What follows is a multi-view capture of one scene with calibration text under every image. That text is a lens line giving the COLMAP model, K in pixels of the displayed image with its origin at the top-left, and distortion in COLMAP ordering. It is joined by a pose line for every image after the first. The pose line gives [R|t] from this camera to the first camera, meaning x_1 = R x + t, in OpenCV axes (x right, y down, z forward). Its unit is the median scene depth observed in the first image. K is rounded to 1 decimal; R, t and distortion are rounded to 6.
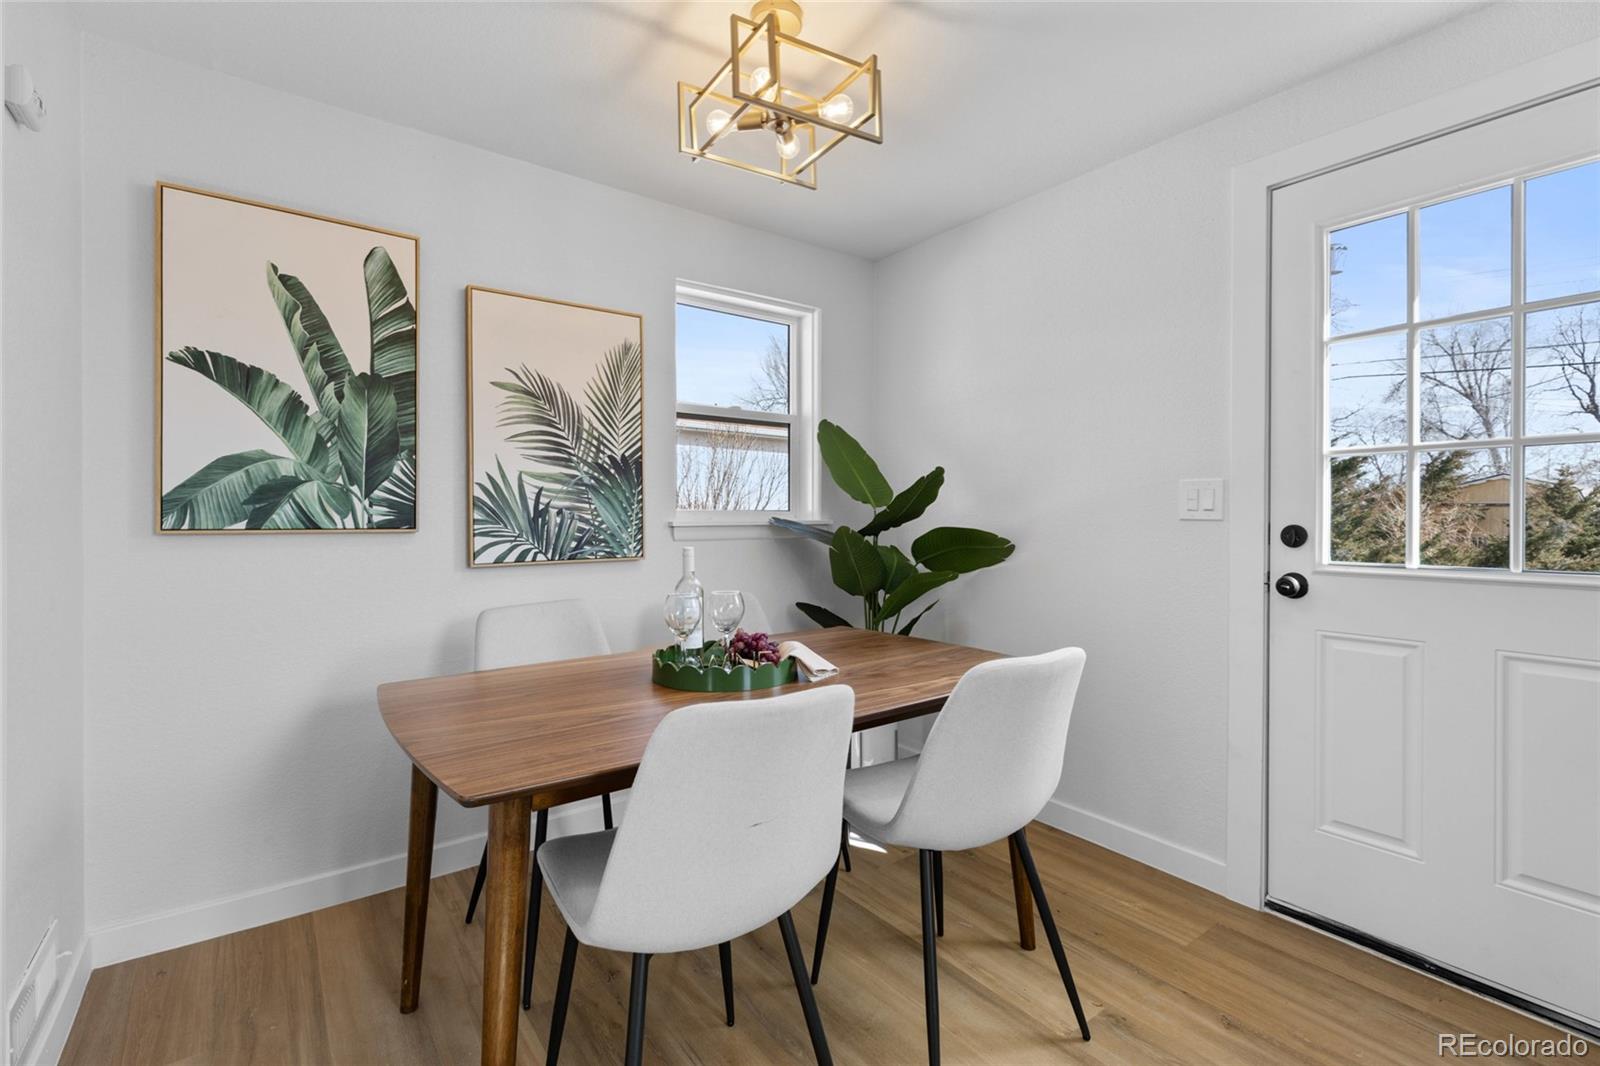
lens RADIAL K [[723.2, 0, 781.5], [0, 723.2, 516.9], [0, 0, 1]] dist [0.003909, 0.000374]
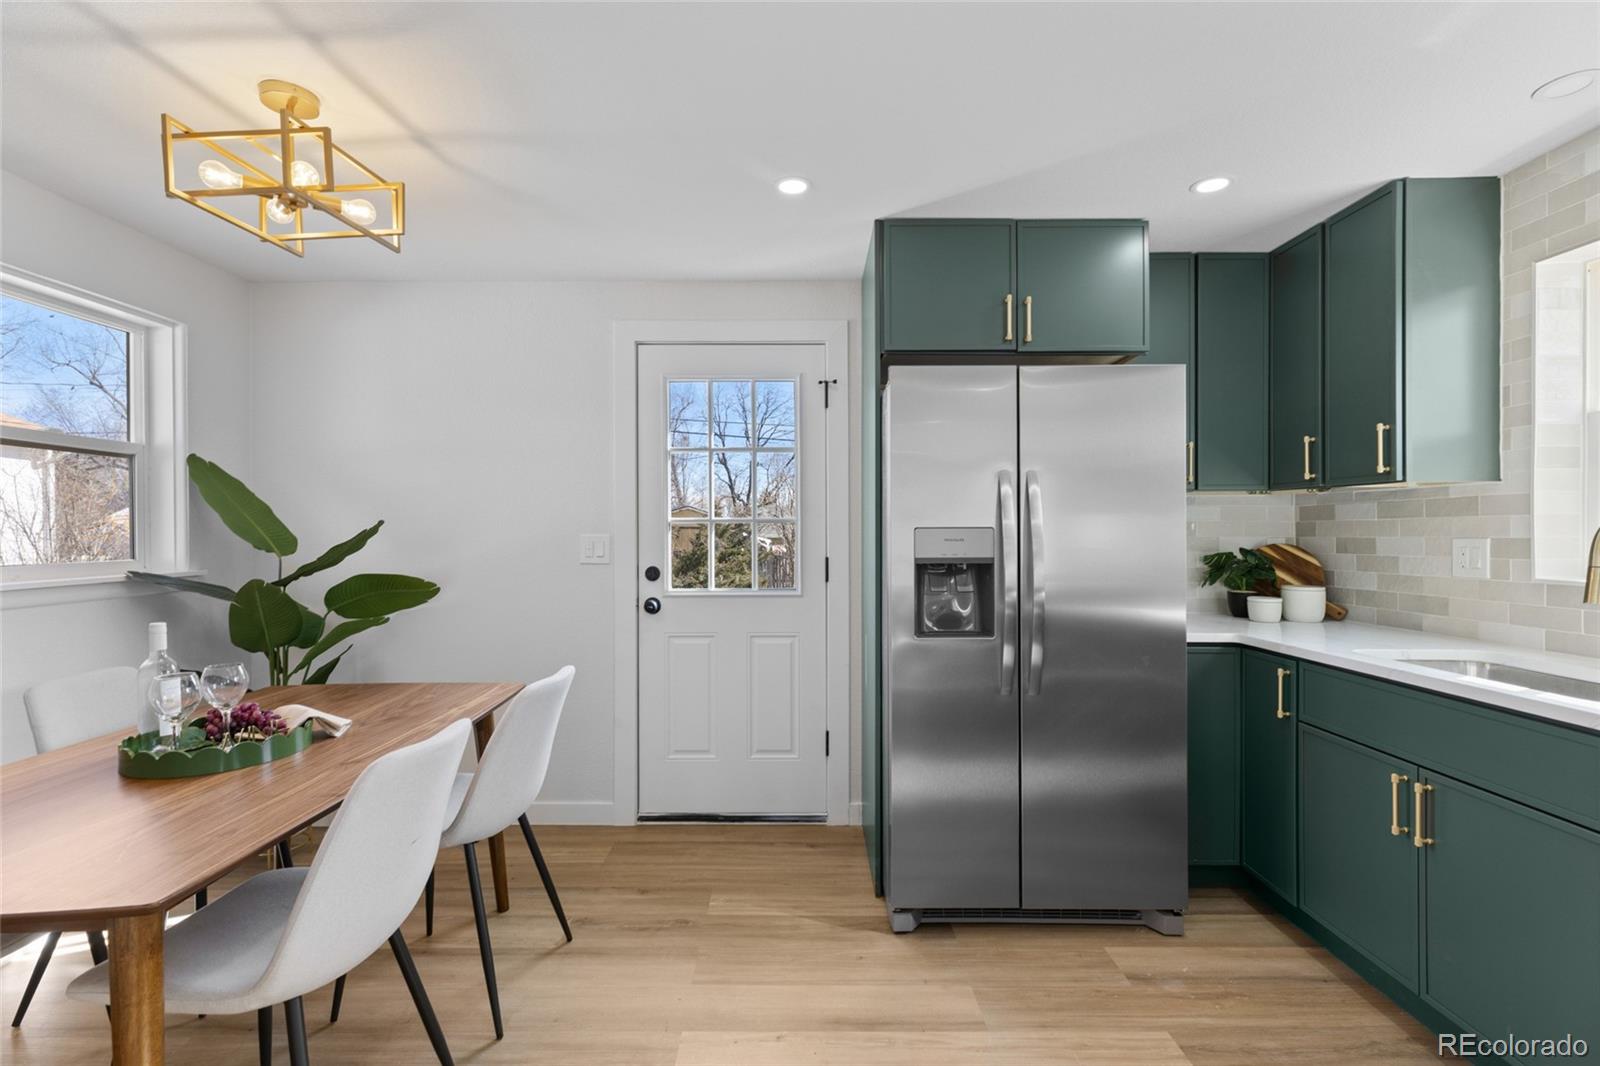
lens RADIAL K [[723.2, 0, 793.3], [0, 723.2, 534.6], [0, 0, 1]] dist [0.003909, 0.000374]
pose [[0.592319, -0.006344, 0.805679, -0.302686], [0.007107, 0.999971, 0.002649, -0.050070], [-0.805672, 0.004157, 0.592347, -0.130106]]
